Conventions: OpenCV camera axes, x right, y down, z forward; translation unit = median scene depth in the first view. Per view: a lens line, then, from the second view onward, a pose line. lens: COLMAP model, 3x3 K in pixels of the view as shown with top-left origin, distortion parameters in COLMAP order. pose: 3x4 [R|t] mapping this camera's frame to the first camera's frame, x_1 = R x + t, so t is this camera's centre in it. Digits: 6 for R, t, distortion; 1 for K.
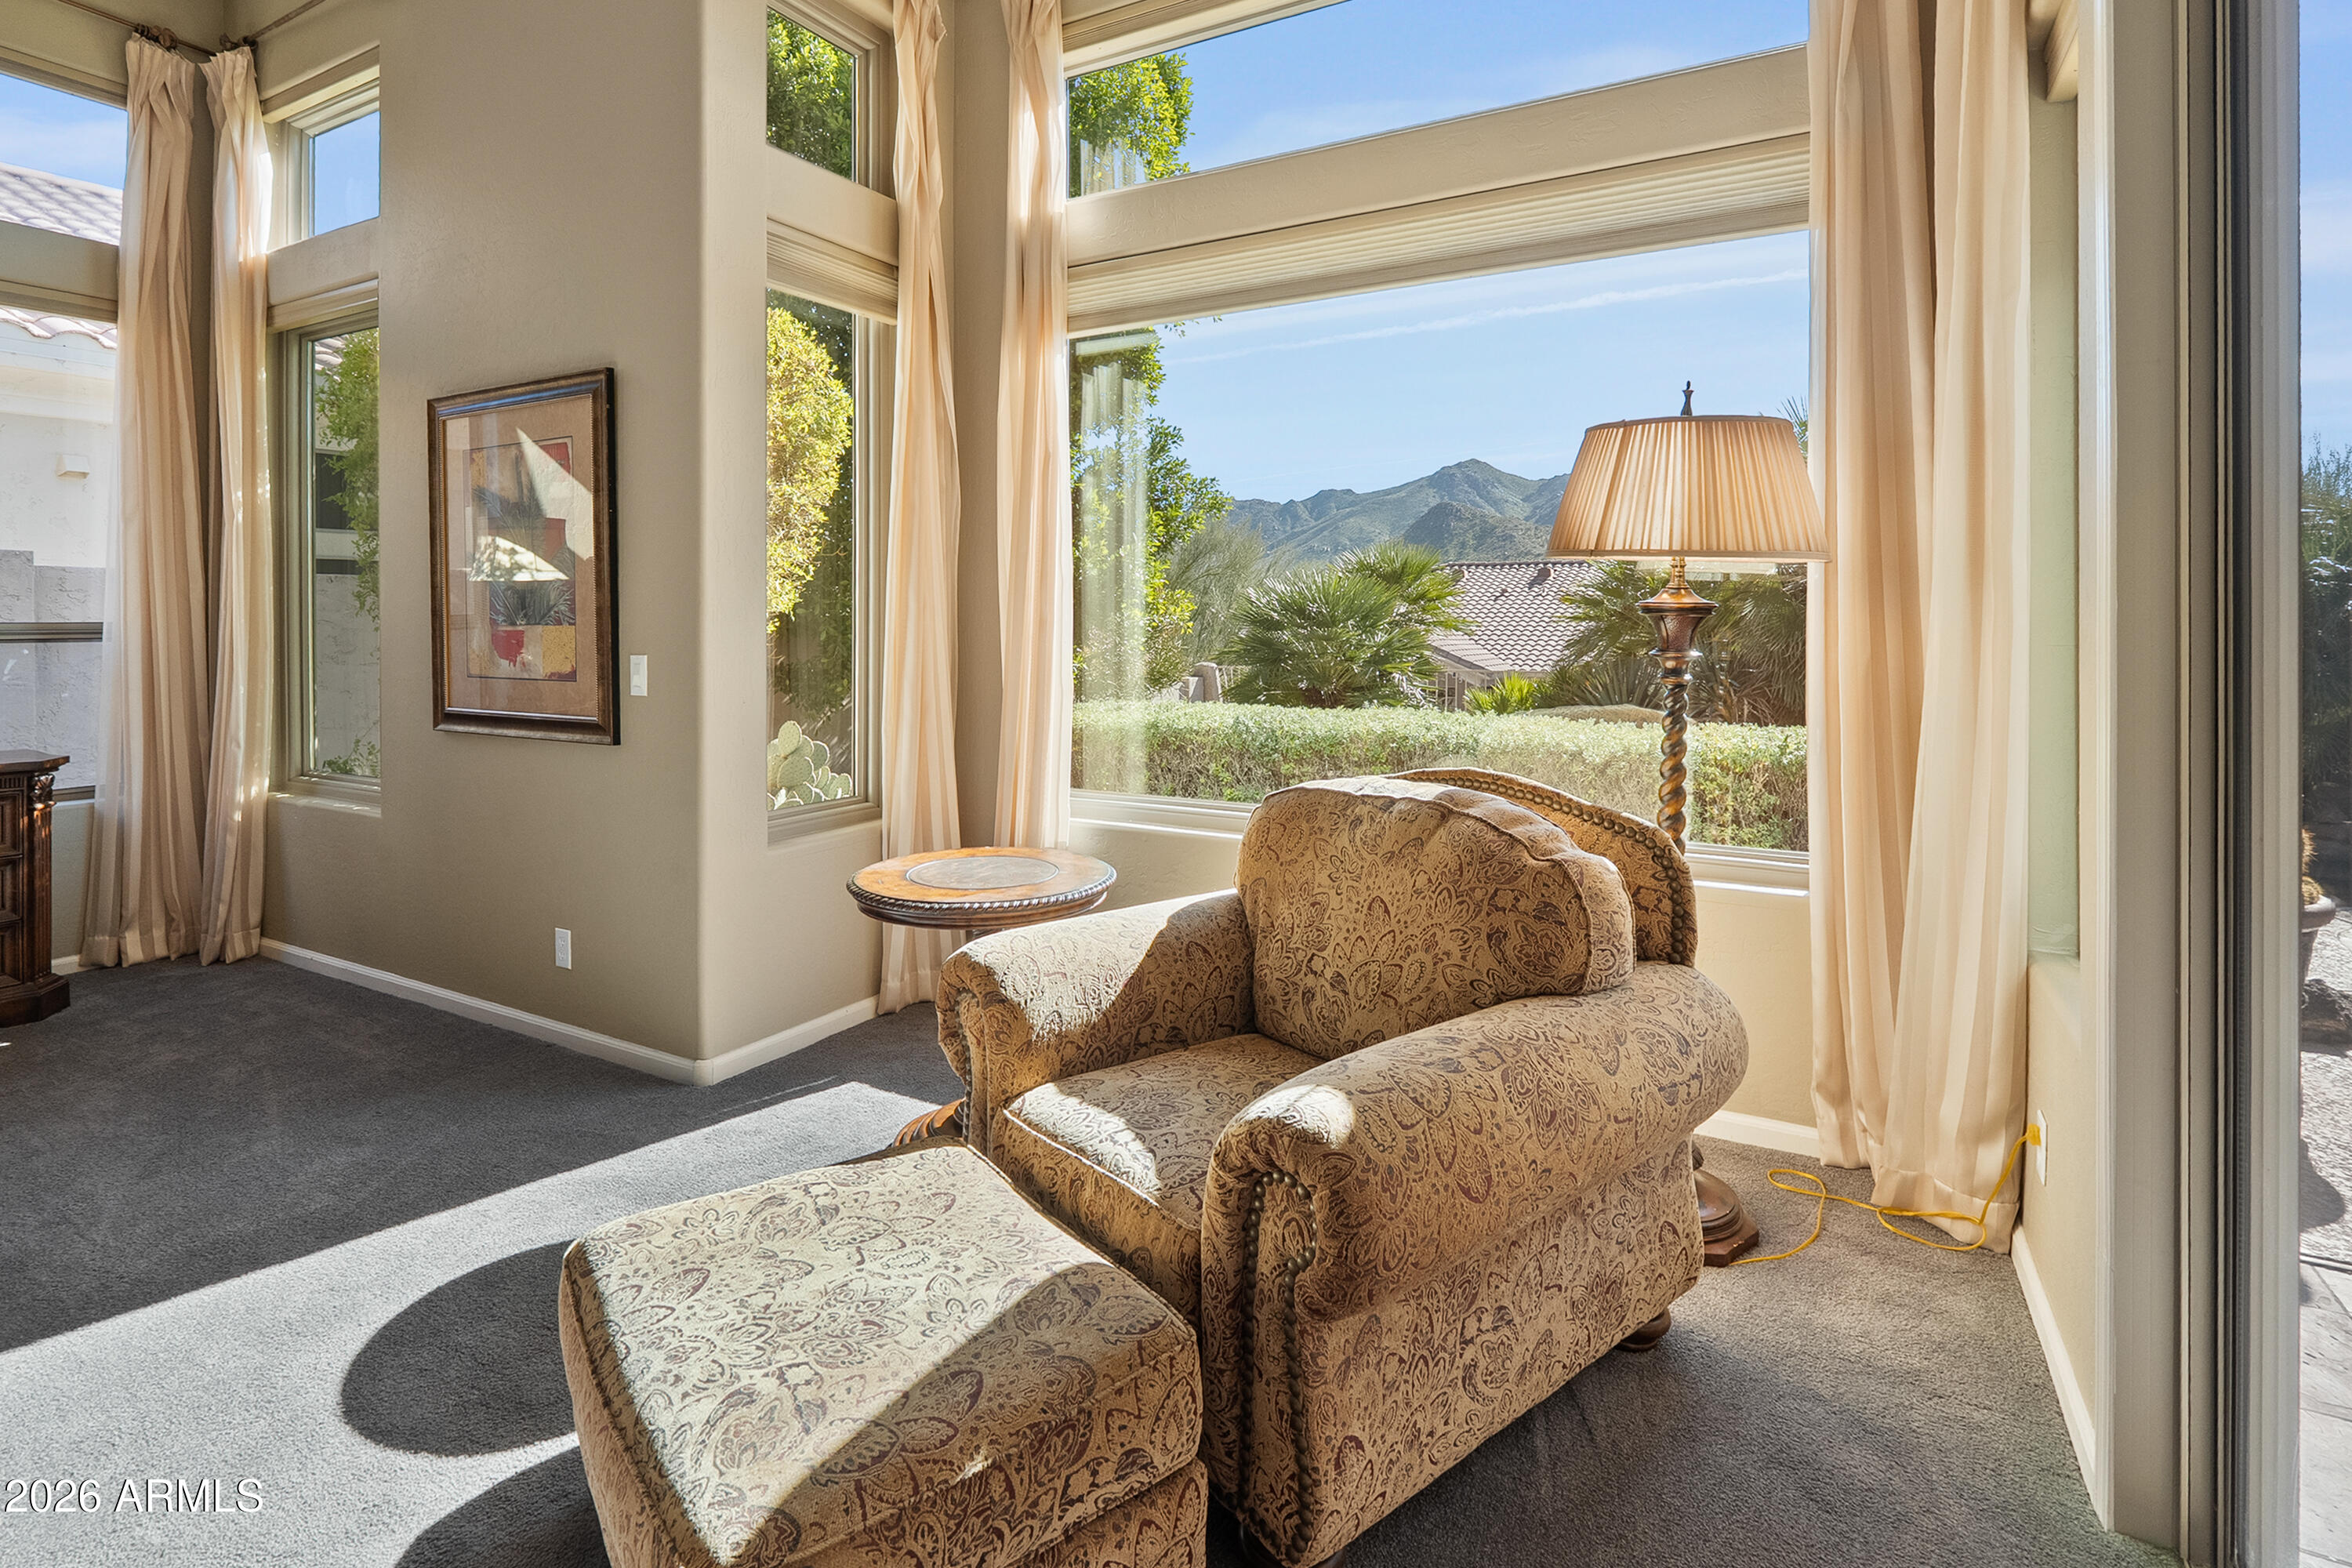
lens RADIAL K [[1154.3, 0, 1172.2], [0, 1154.3, 626.9], [0, 0, 1]] dist [0.000123, 0.000491]
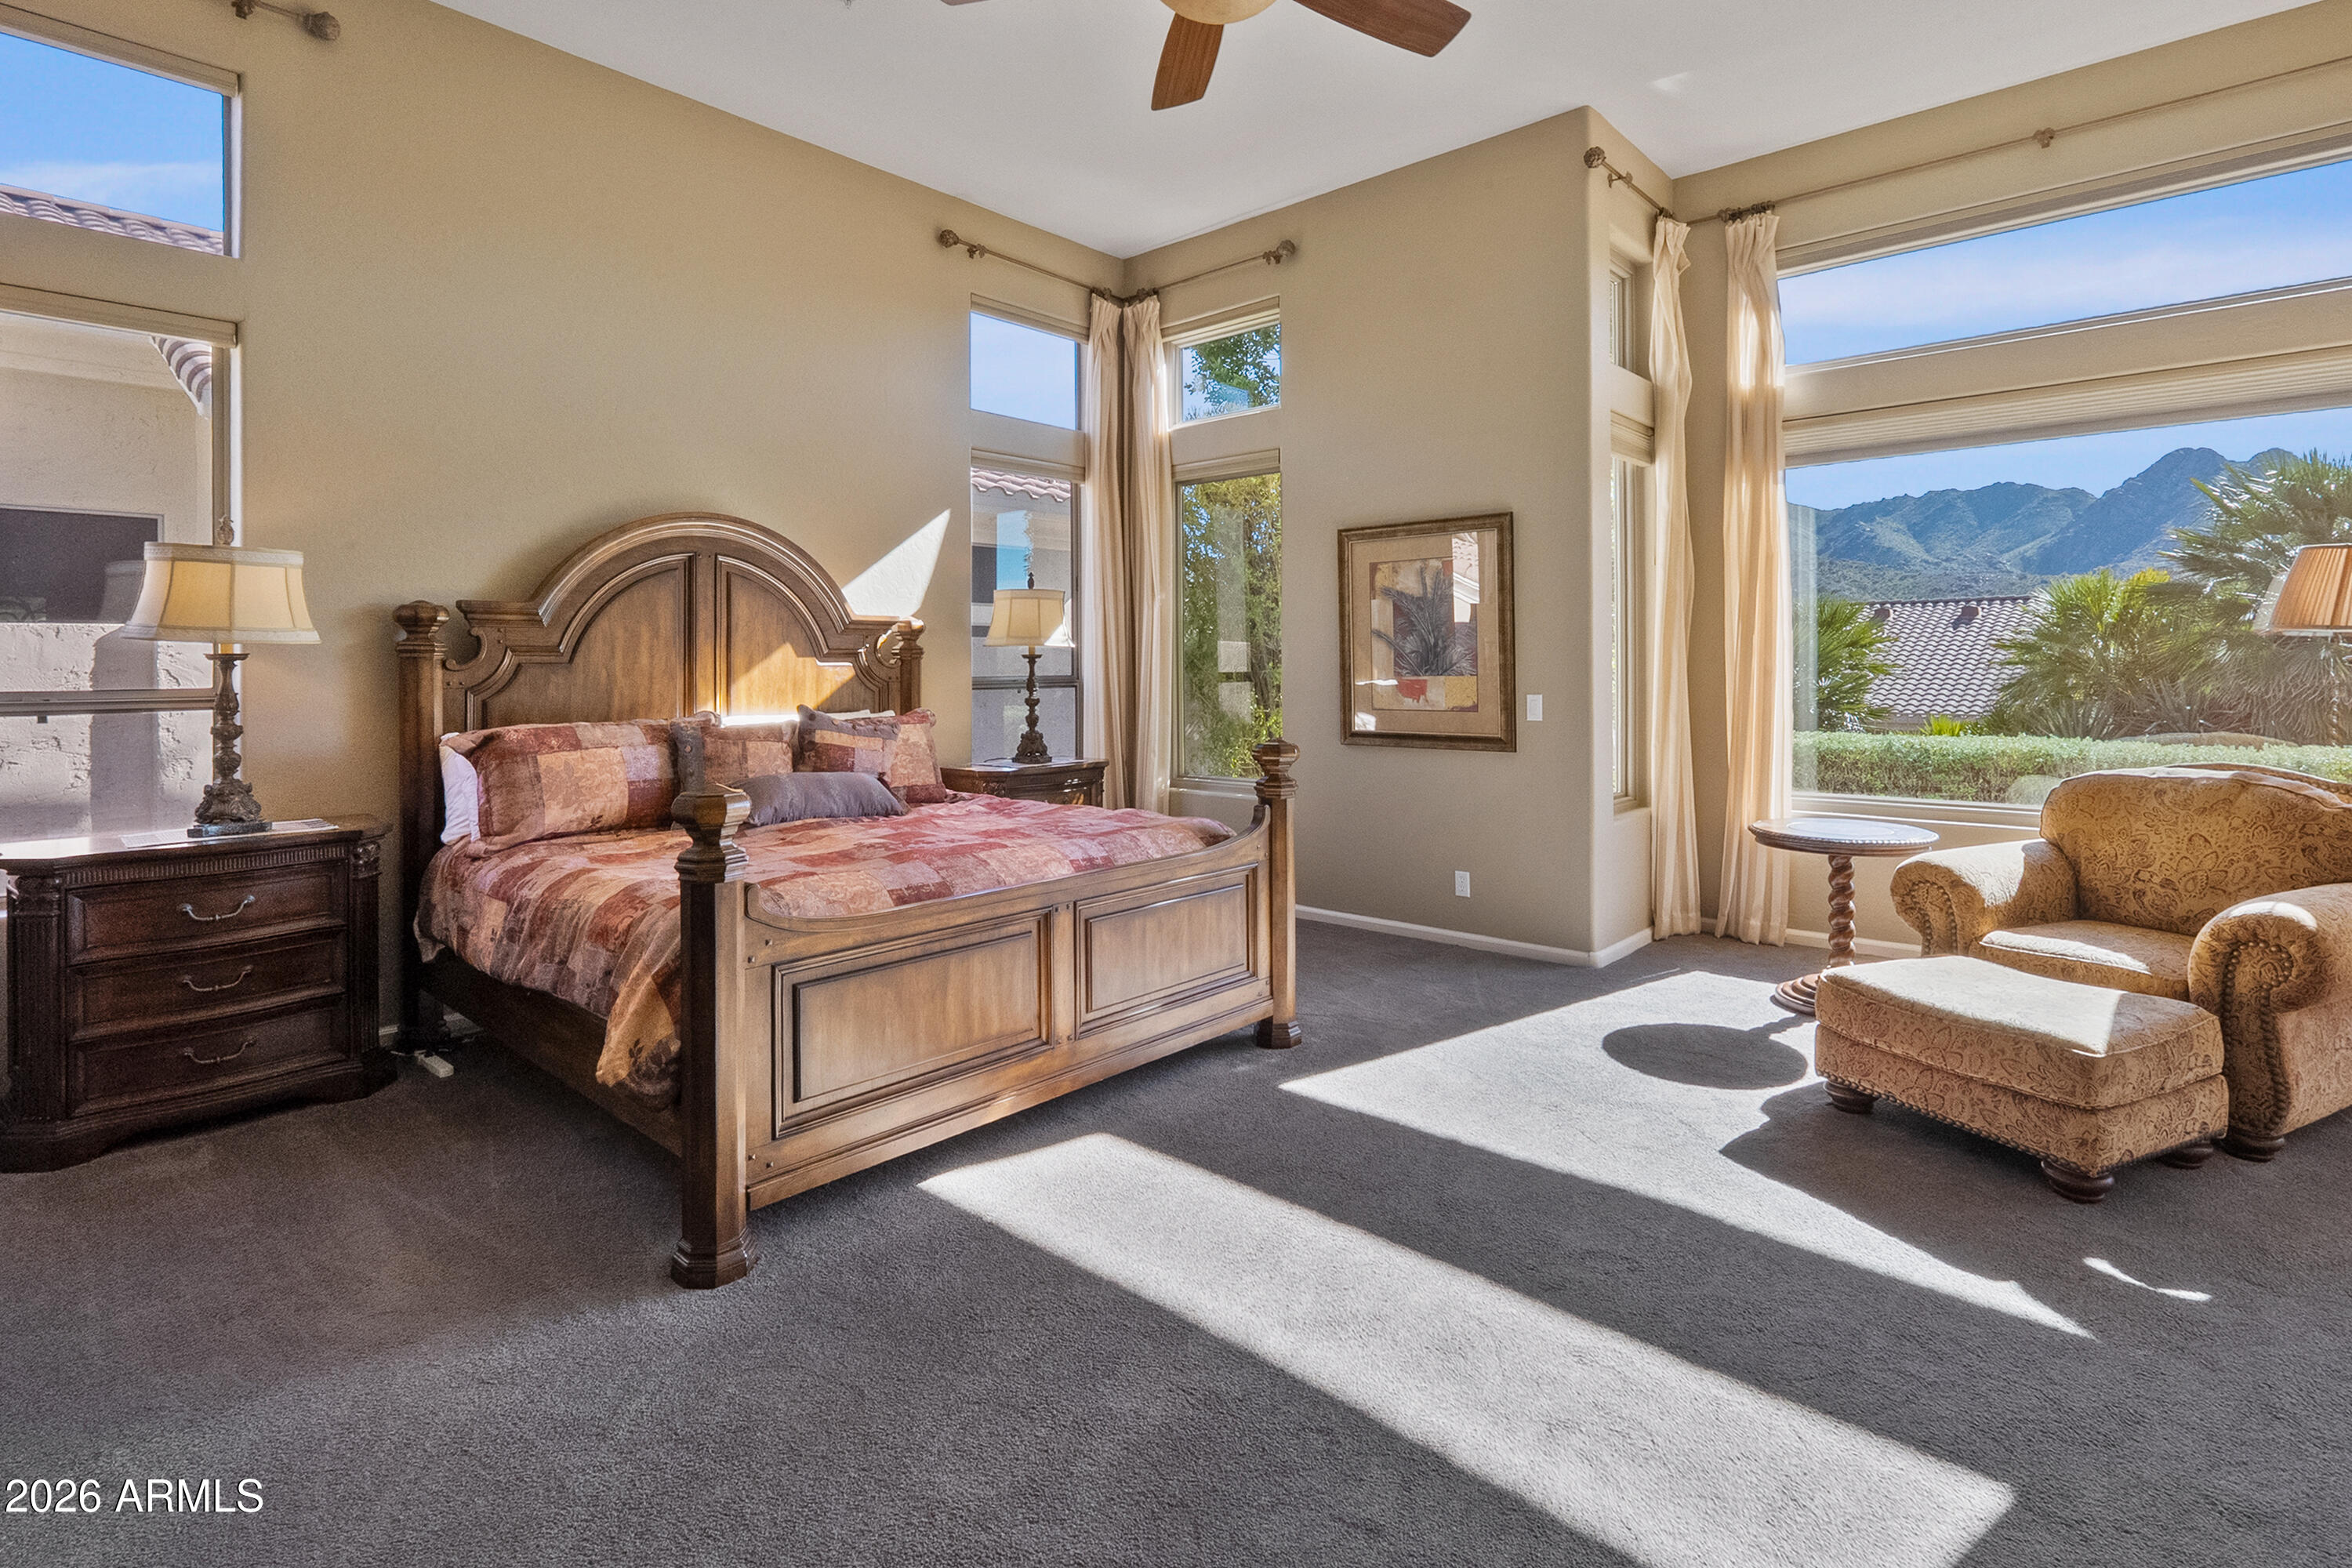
lens RADIAL K [[1157.0, 0, 1180.8], [0, 1157.0, 665.7], [0, 0, 1]] dist [-0.003284, 0.000811]
pose [[0.978976, -0.007905, -0.203823, -0.600359], [0.006510, 0.999951, -0.007517, -0.006039], [0.203872, 0.006032, 0.978979, -0.619420]]
